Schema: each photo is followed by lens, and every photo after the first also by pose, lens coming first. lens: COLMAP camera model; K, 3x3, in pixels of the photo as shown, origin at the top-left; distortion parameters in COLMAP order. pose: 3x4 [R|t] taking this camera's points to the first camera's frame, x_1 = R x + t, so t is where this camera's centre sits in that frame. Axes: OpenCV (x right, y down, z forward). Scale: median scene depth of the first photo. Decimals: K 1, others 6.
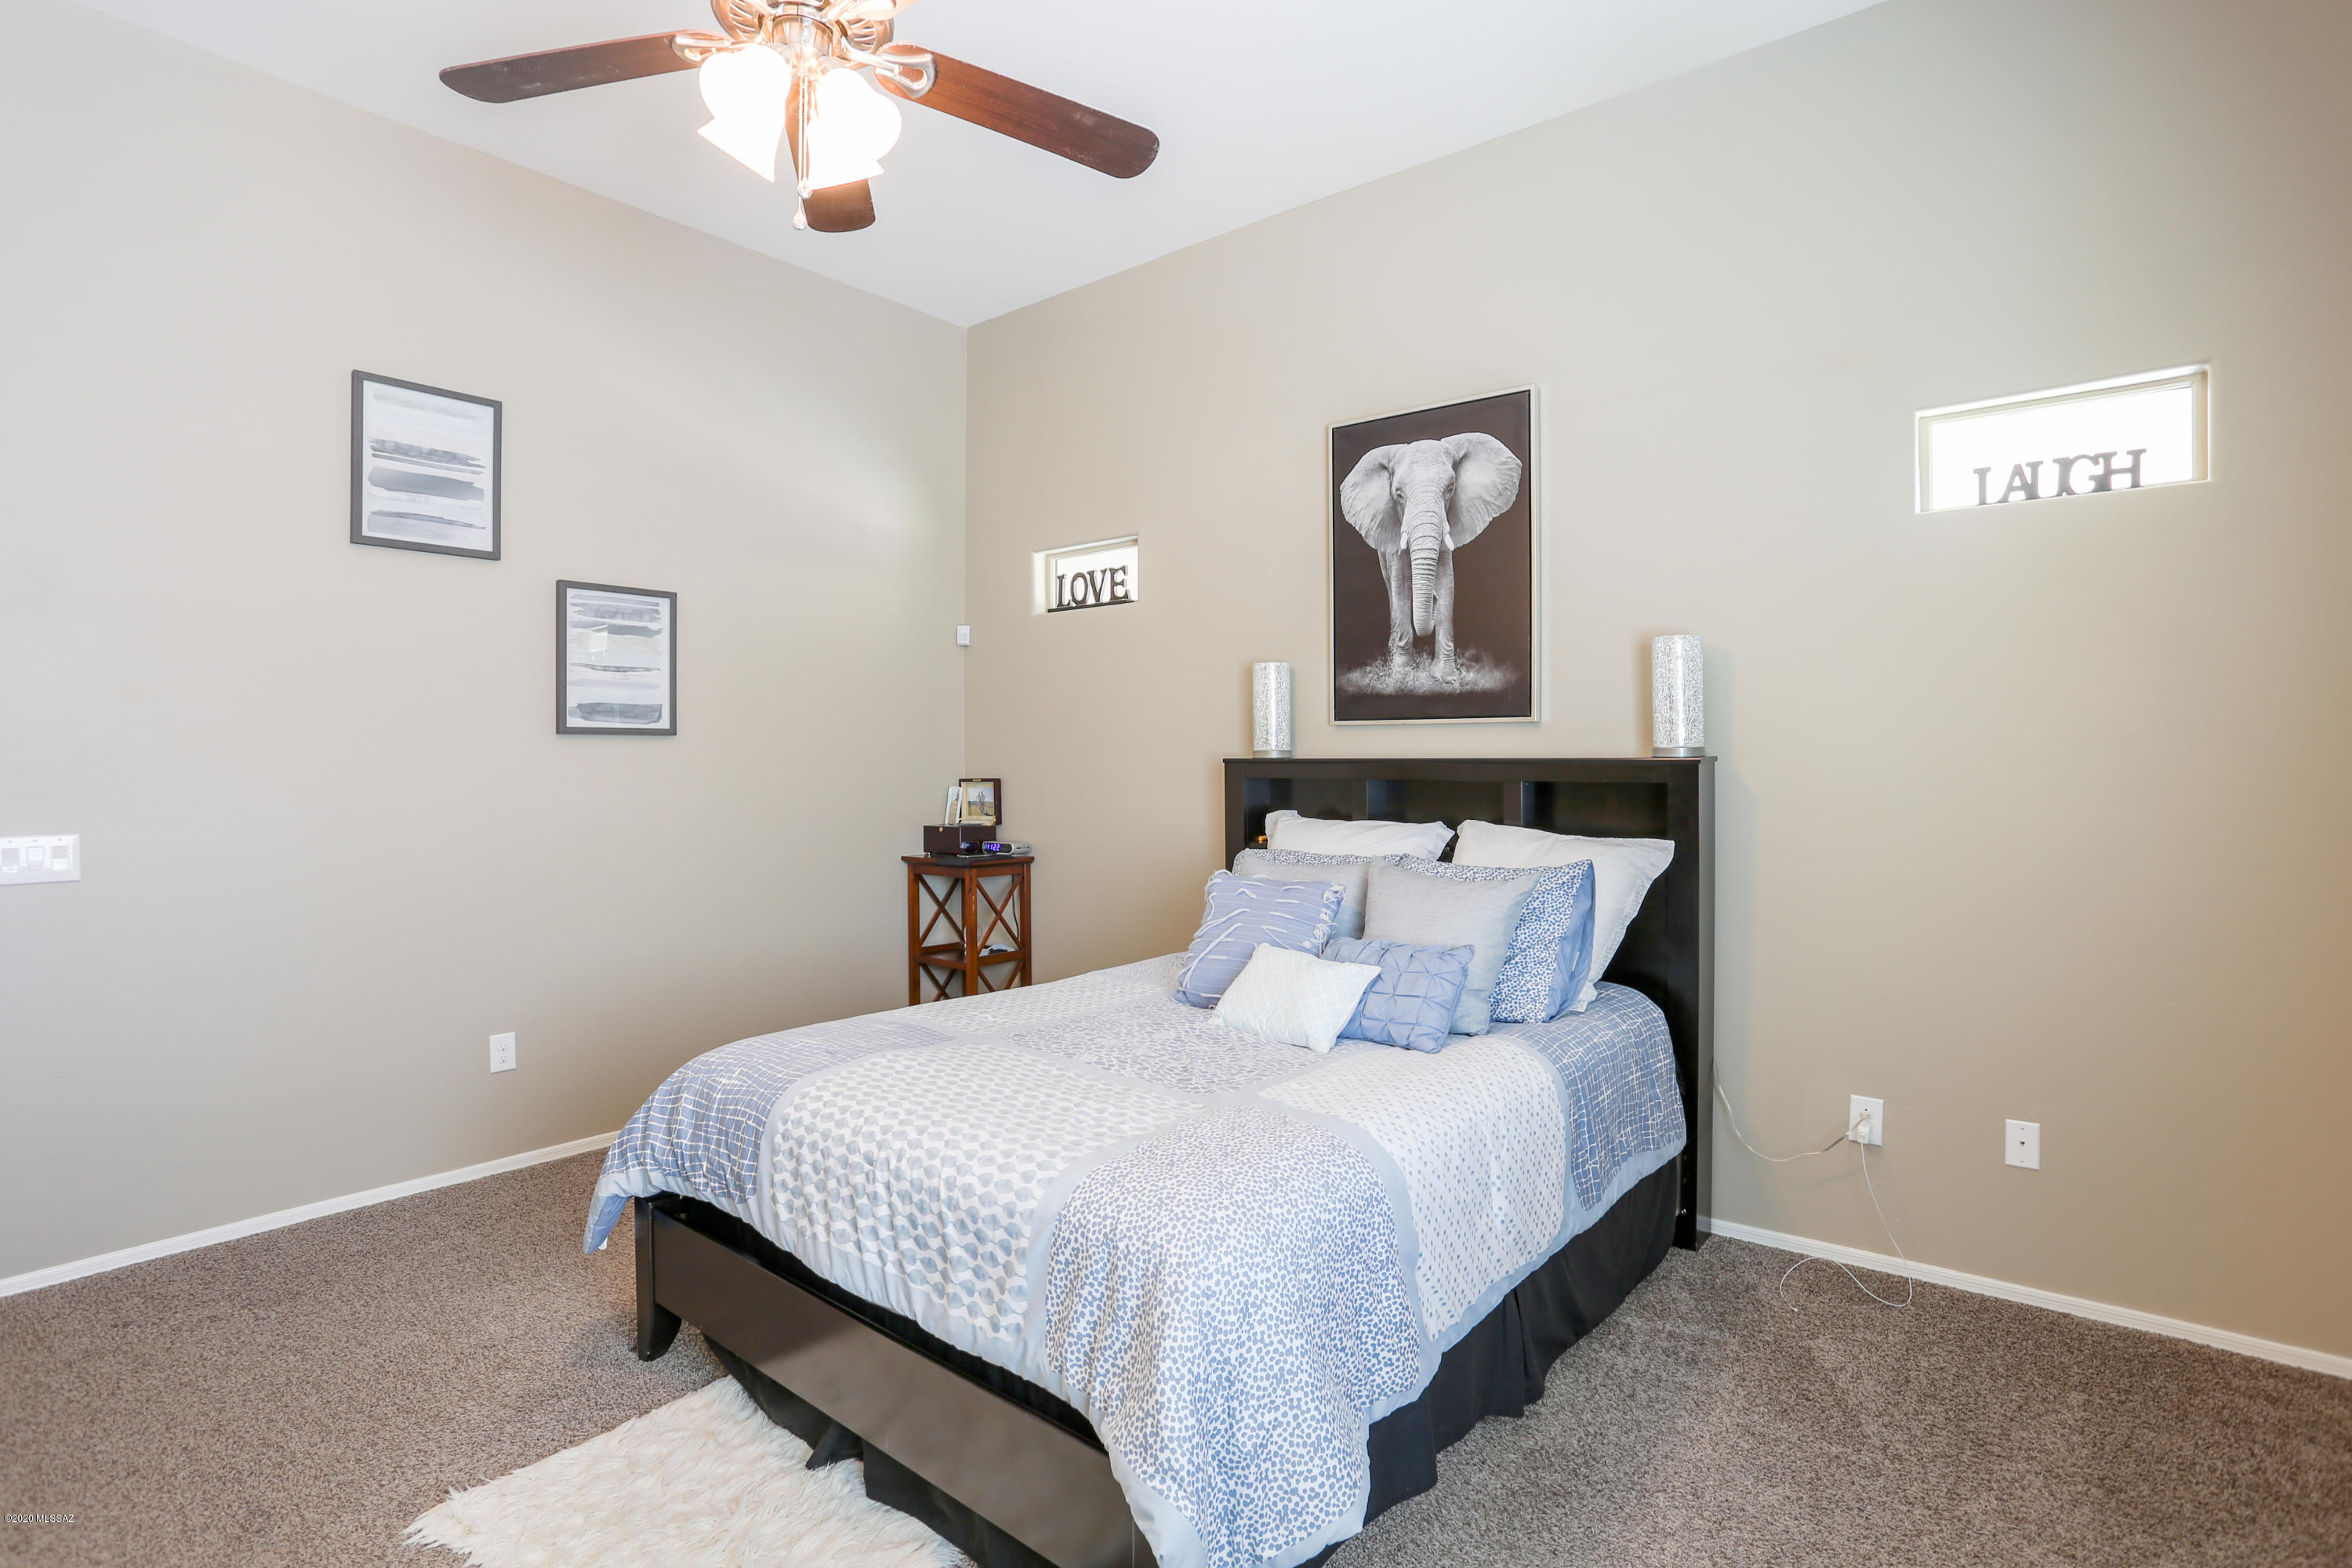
lens RADIAL K [[1150.3, 0, 1178.0], [0, 1150.3, 774.2], [0, 0, 1]] dist [-0.070310, 0.028643]
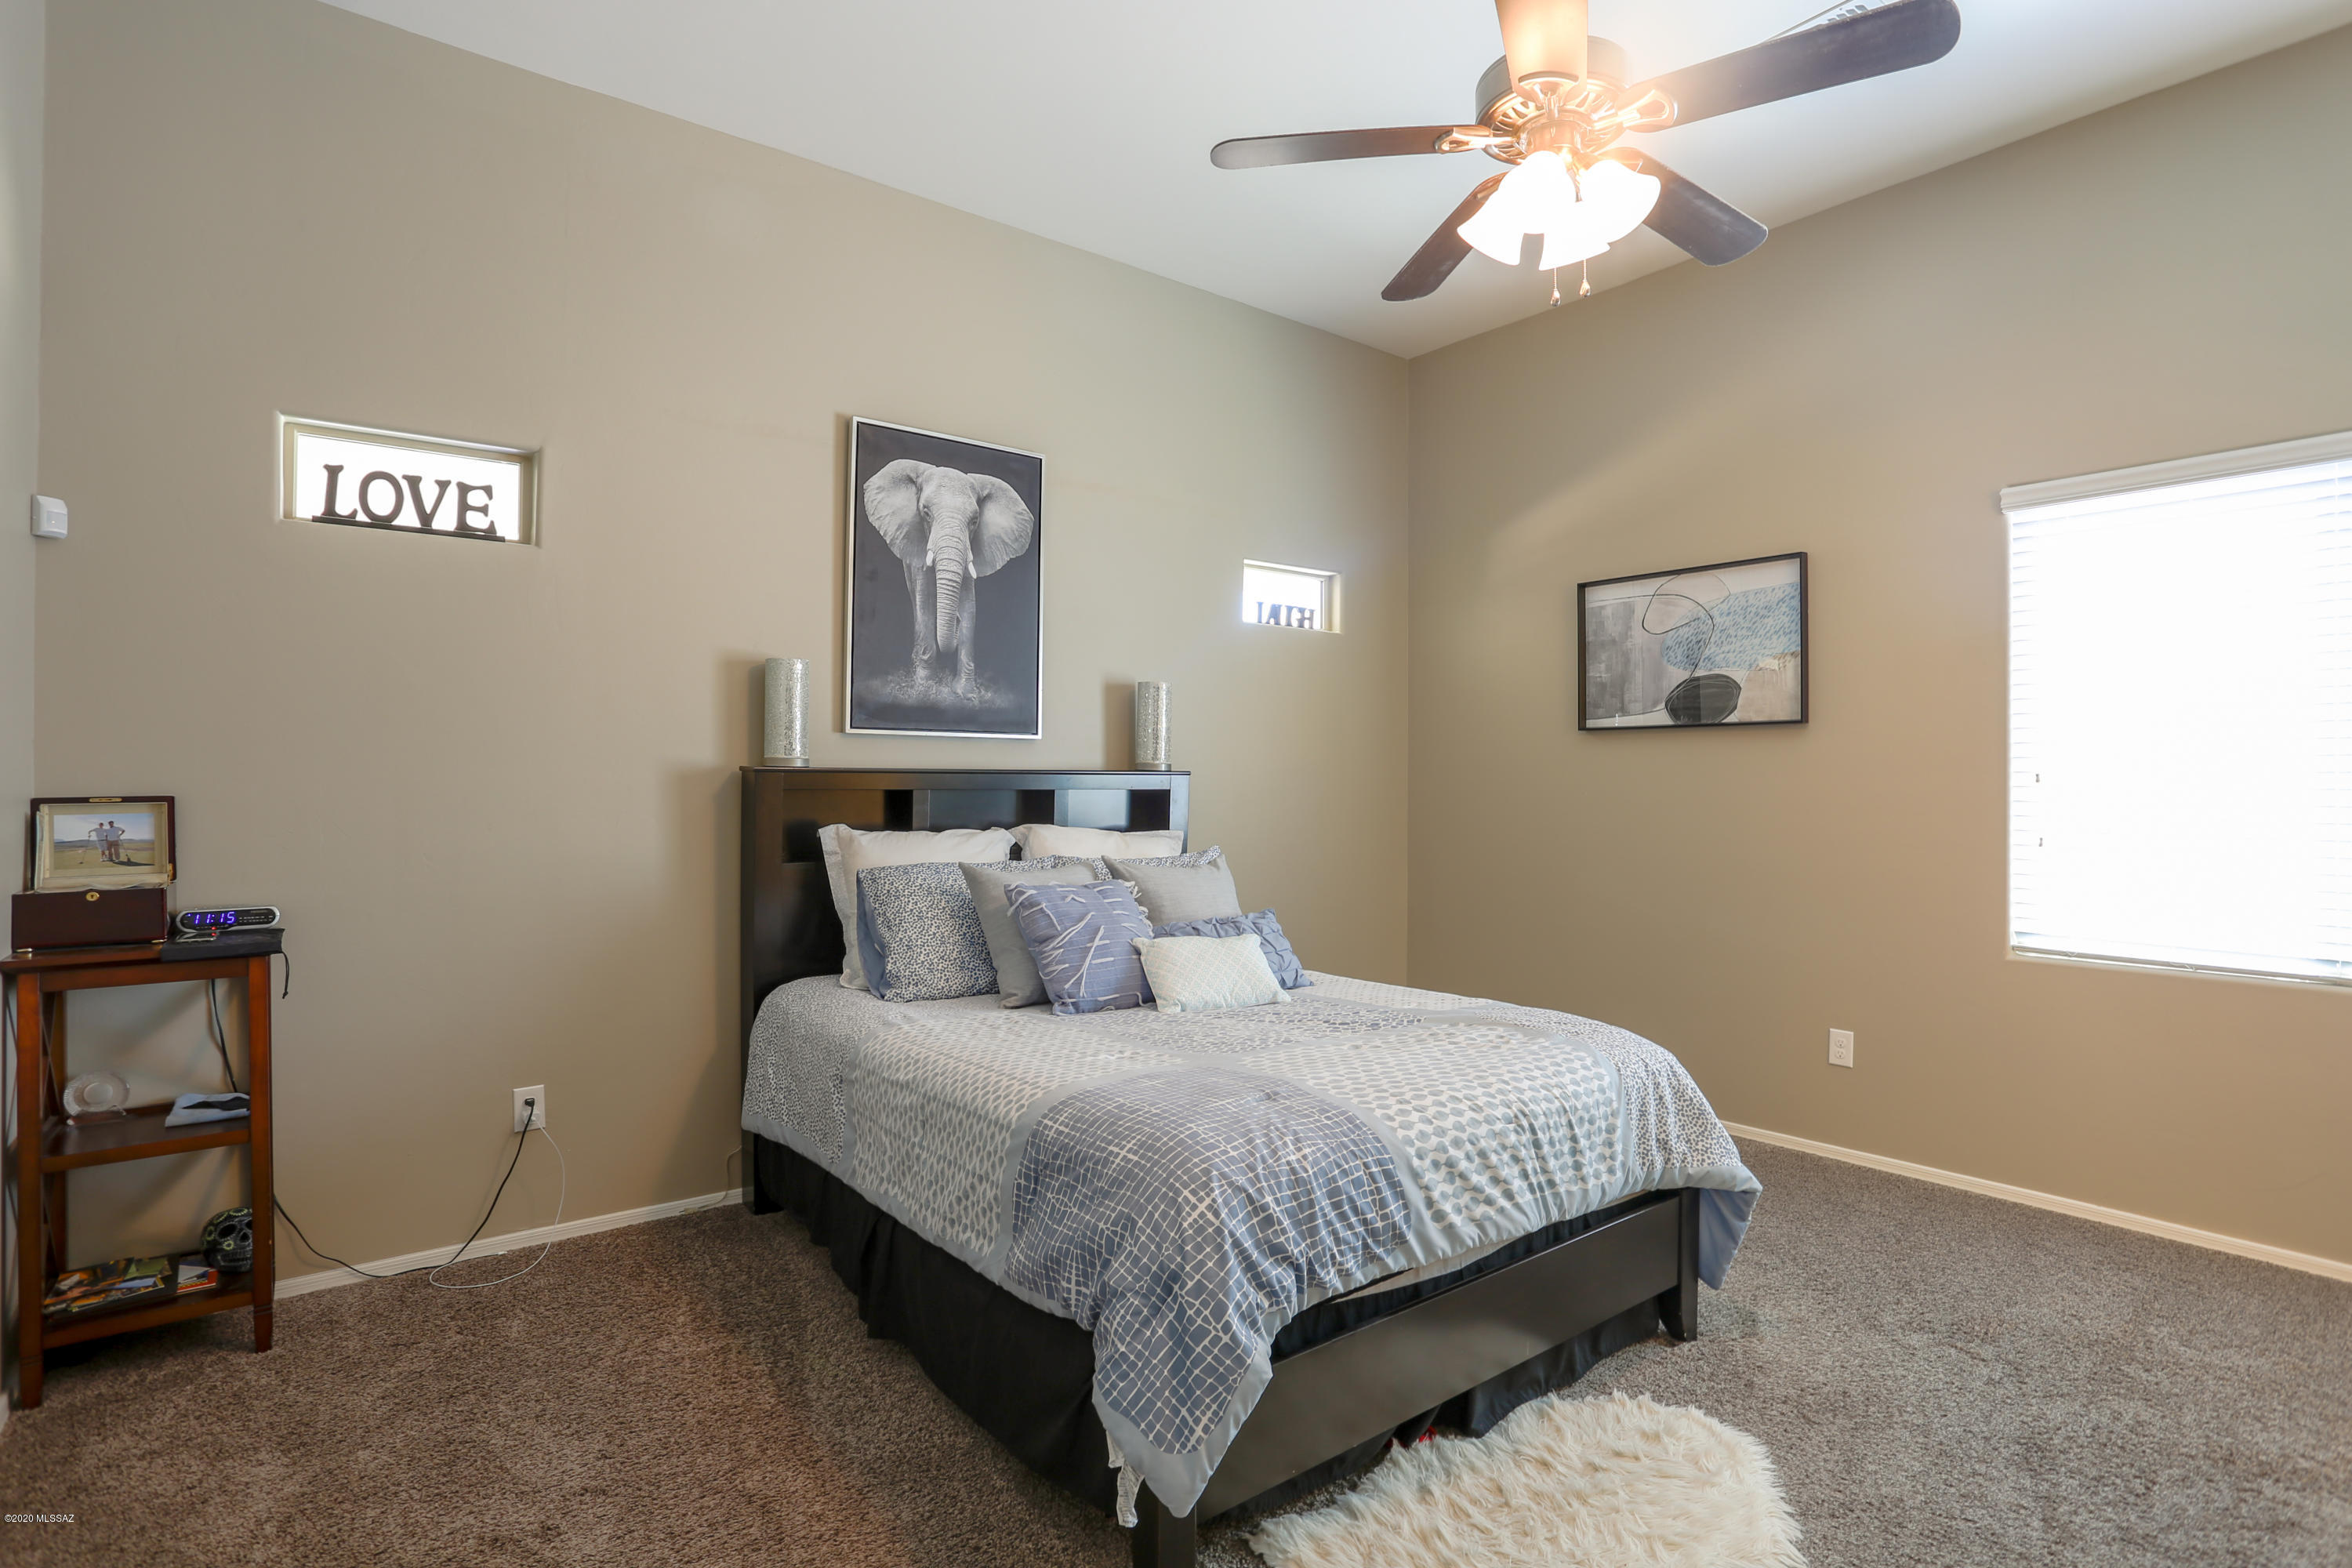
lens RADIAL K [[1150.3, 0, 1178.0], [0, 1150.3, 774.2], [0, 0, 1]] dist [-0.070310, 0.028643]
pose [[0.222057, 0.002824, 0.975030, -0.763712], [0.005592, 0.999976, -0.004170, -0.003390], [-0.975018, 0.006378, 0.222036, 0.556506]]
